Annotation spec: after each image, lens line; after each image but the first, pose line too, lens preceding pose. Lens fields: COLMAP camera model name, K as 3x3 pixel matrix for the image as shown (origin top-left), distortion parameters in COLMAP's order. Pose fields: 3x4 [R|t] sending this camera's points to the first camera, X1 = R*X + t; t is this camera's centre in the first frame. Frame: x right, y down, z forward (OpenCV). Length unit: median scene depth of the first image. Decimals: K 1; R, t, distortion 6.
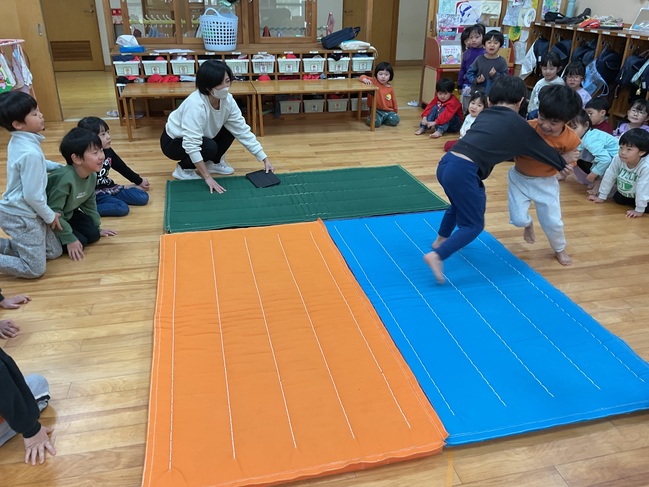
lens RADIAL K [[534.3, 0, 324.5], [0, 534.3, 243.5], [0, 0, 1]] dist [0.069005, -0.129239]
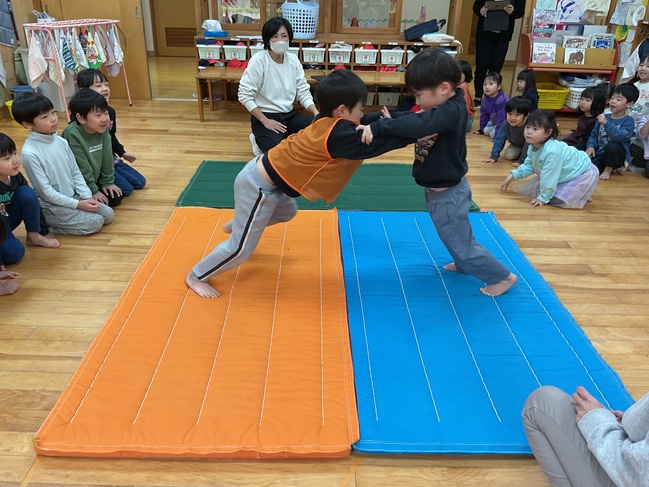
lens RADIAL K [[535.9, 0, 324.5], [0, 535.9, 243.5], [0, 0, 1]] dist [0.033598, -0.068972]
pose [[0.972508, 0.112807, -0.203720, 0.100370], [-0.113396, 0.993511, 0.008817, 0.008487], [0.203393, 0.014526, 0.978989, 0.029922]]
